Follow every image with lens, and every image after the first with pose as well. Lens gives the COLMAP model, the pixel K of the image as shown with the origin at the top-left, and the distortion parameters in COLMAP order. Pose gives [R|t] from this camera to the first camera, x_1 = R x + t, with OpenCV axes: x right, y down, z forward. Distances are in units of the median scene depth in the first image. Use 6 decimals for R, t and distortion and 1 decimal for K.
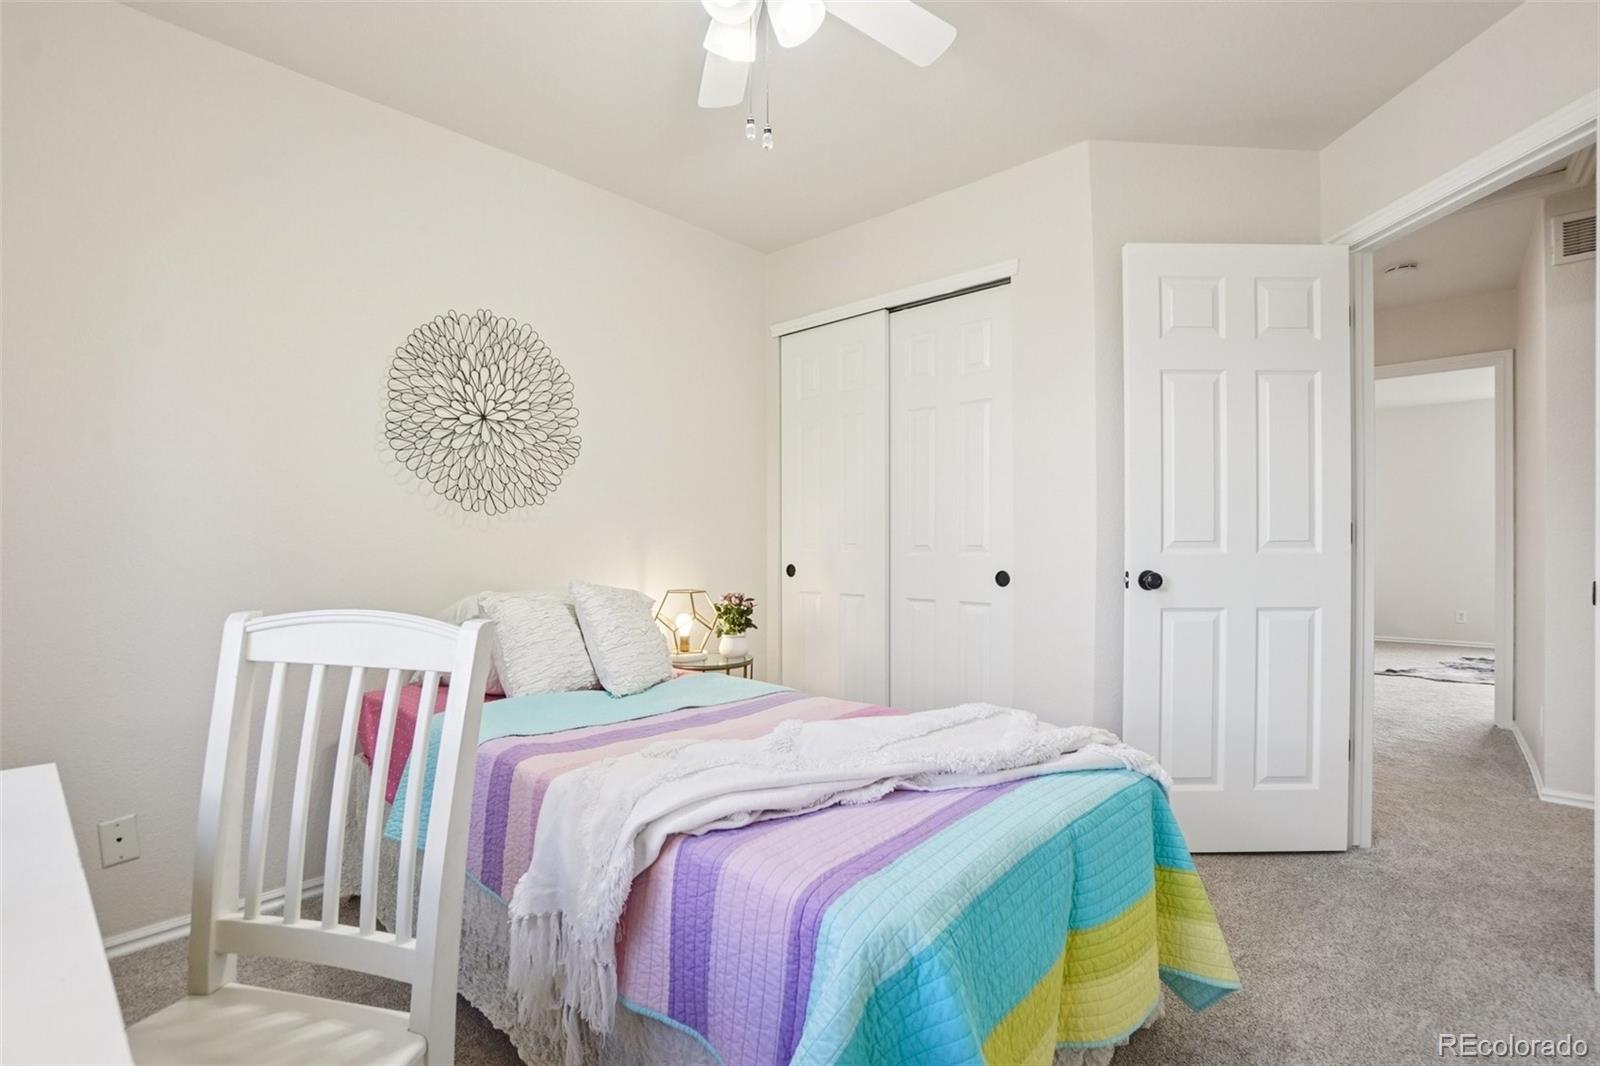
lens RADIAL K [[715.9, 0, 796.2], [0, 715.9, 508.7], [0, 0, 1]] dist [-0.059194, 0.018924]
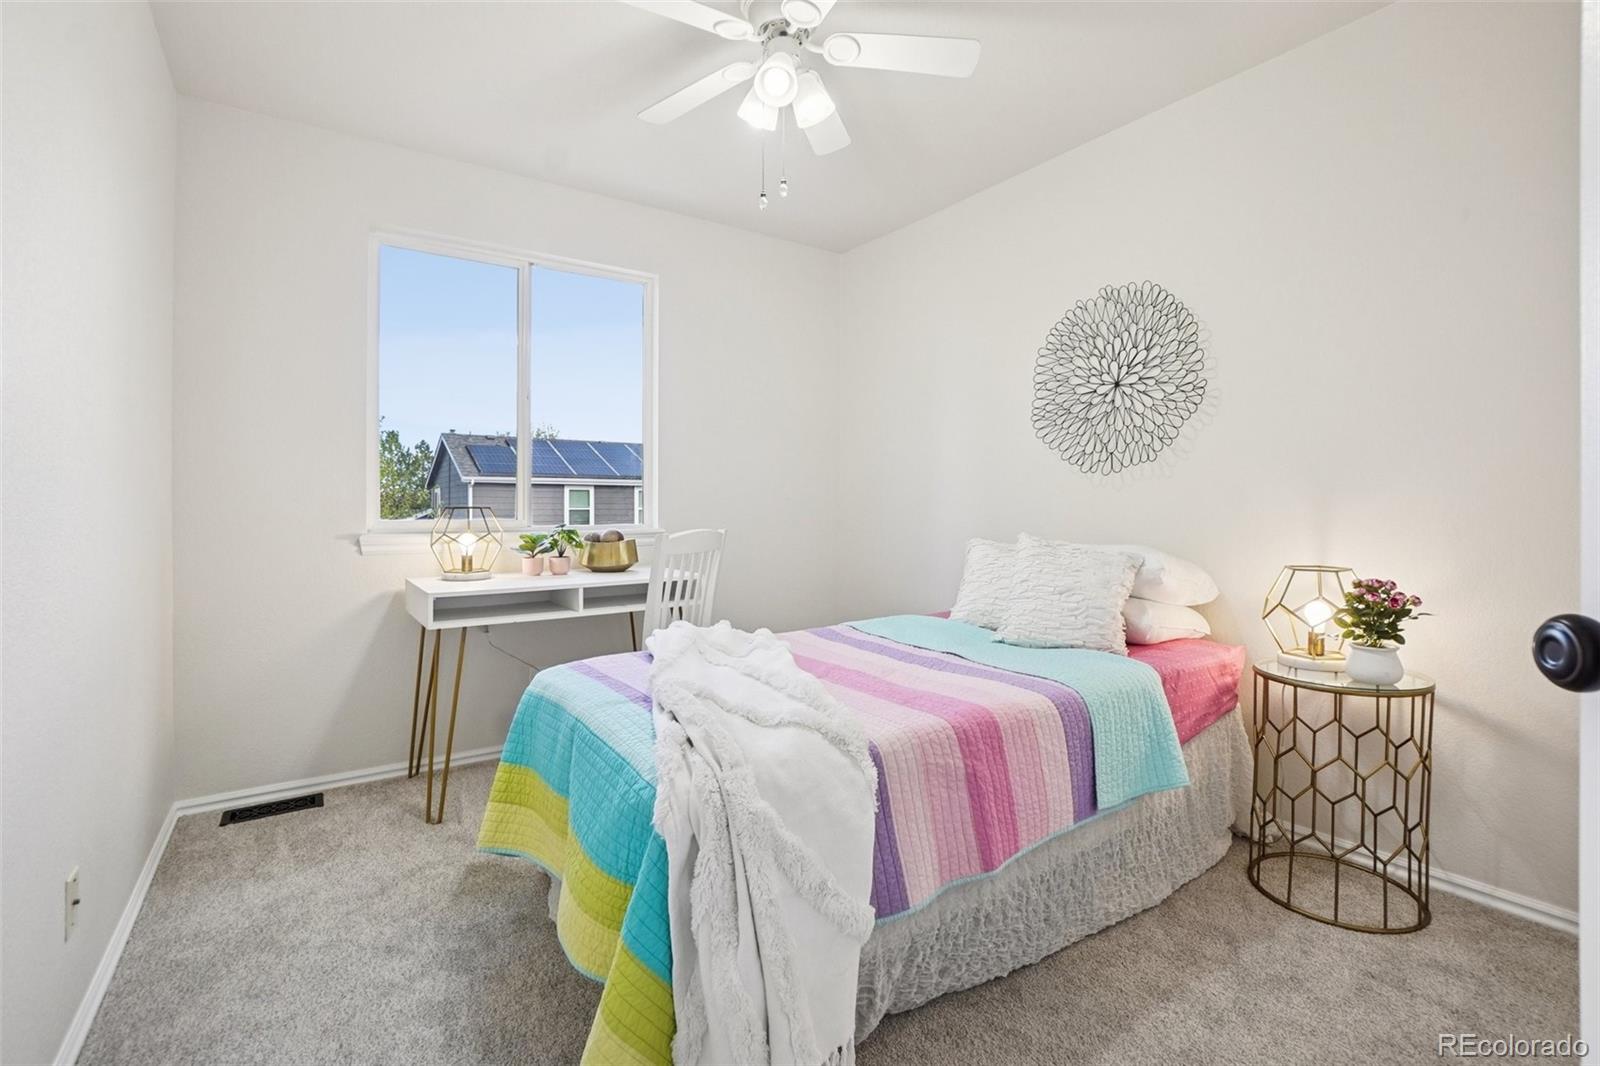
lens RADIAL K [[715.9, 0, 796.2], [0, 715.9, 508.7], [0, 0, 1]] dist [-0.059194, 0.018924]
pose [[-0.227825, 0.009611, -0.973655, 0.720612], [0.046457, 0.998920, -0.001010, 0.039044], [0.972593, -0.045463, -0.228025, 0.761125]]
